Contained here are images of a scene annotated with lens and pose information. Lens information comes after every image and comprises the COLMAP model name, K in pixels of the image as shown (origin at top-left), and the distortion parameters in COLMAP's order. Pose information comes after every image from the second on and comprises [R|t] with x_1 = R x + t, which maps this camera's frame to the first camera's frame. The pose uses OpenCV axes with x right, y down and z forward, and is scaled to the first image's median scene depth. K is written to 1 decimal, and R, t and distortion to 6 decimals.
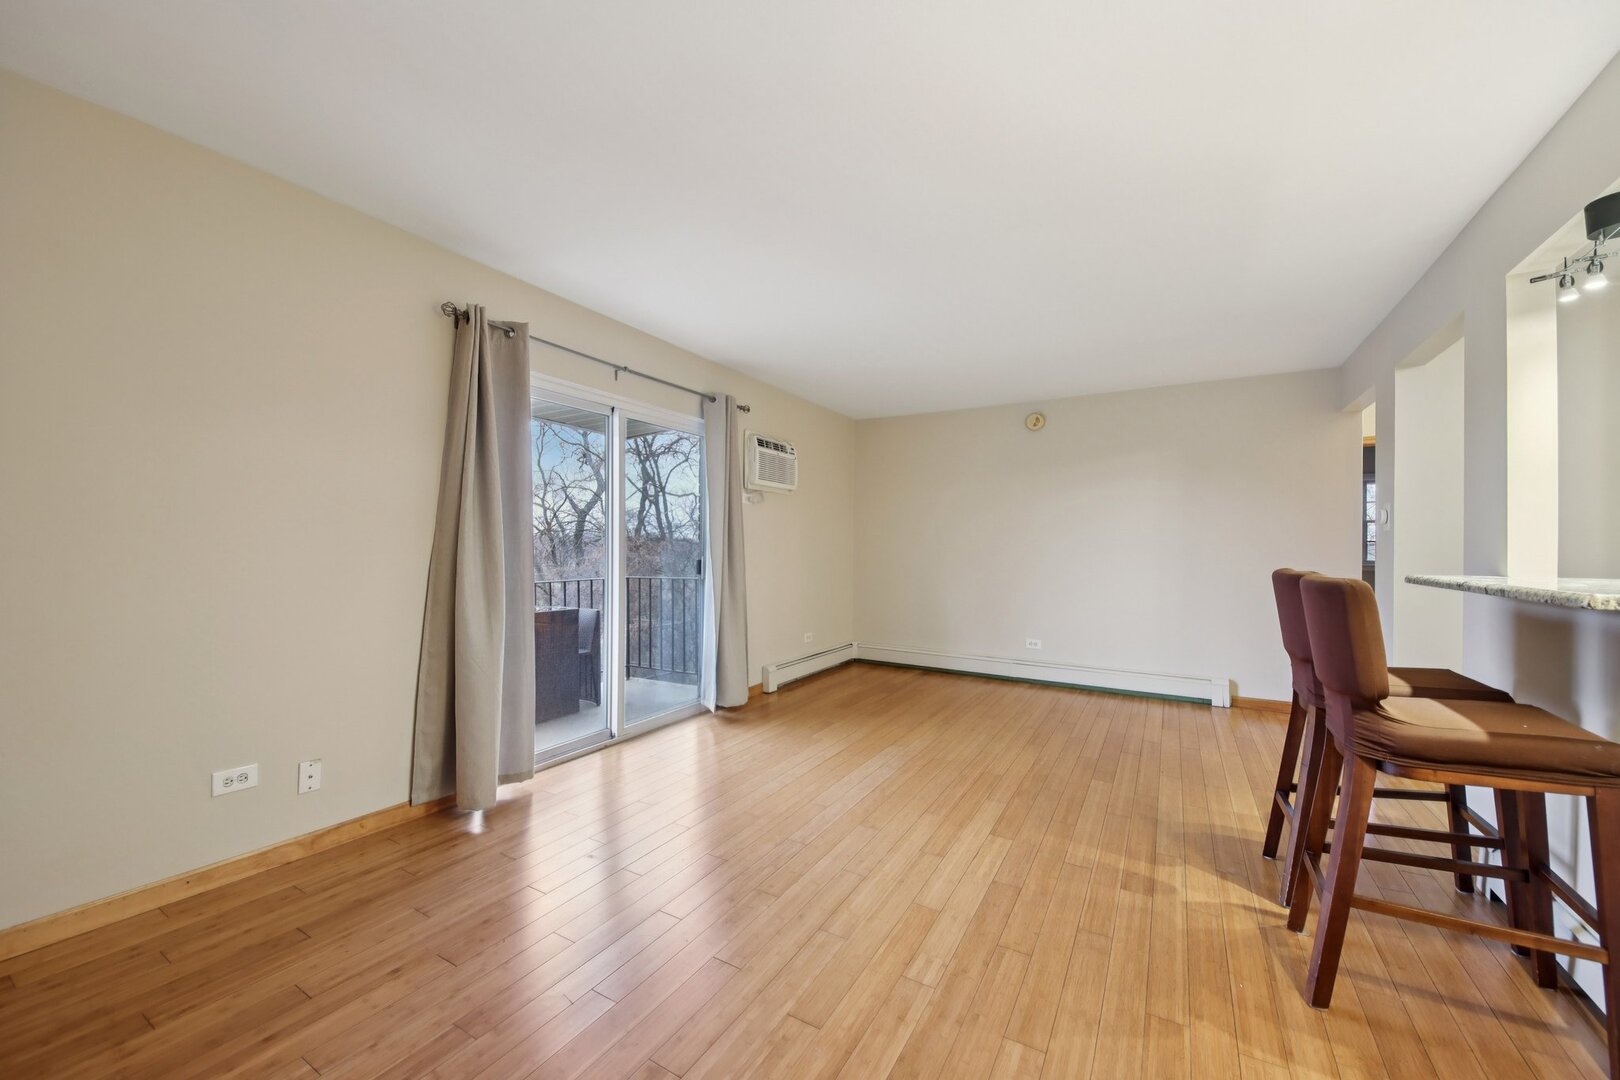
lens RADIAL K [[609.0, 0, 803.2], [0, 609.0, 545.5], [0, 0, 1]] dist [0.045758, -0.029241]
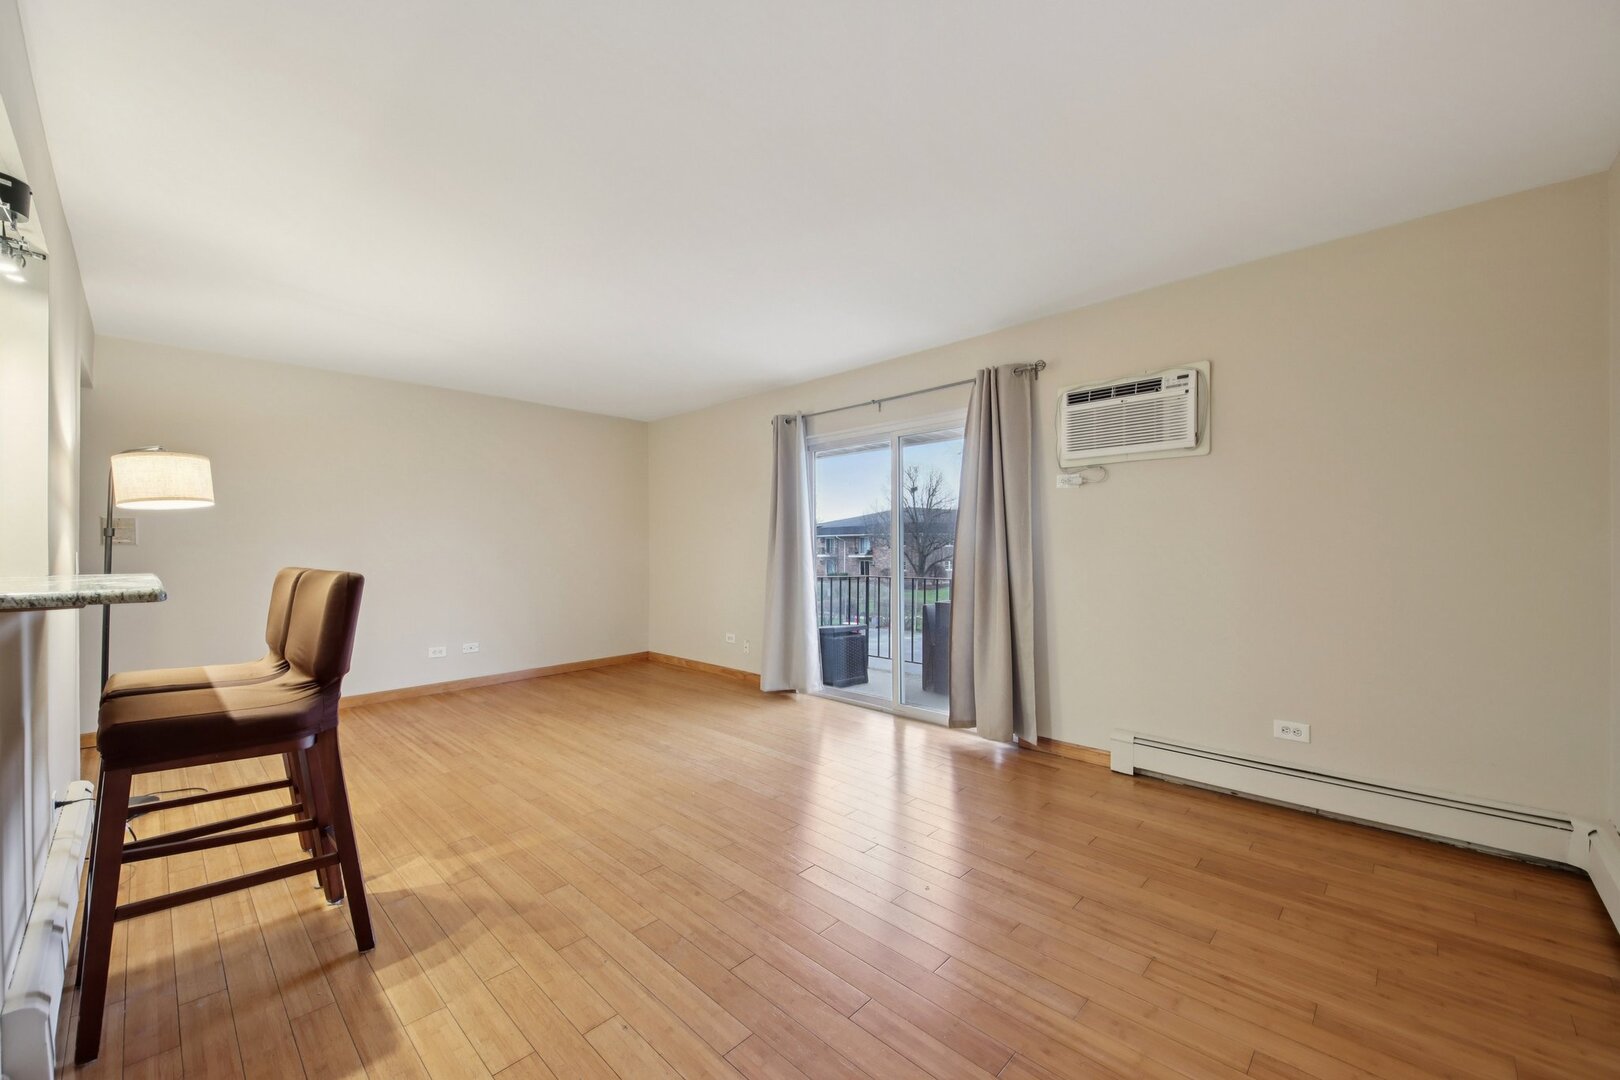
lens RADIAL K [[627.6, 0, 801.6], [0, 627.6, 542.0], [0, 0, 1]] dist [0.069992, -0.032943]
pose [[-0.235316, -0.014629, -0.971809, 1.283983], [0.001545, 0.999880, -0.015426, 0.012567], [0.971918, -0.005131, -0.235265, 1.557447]]
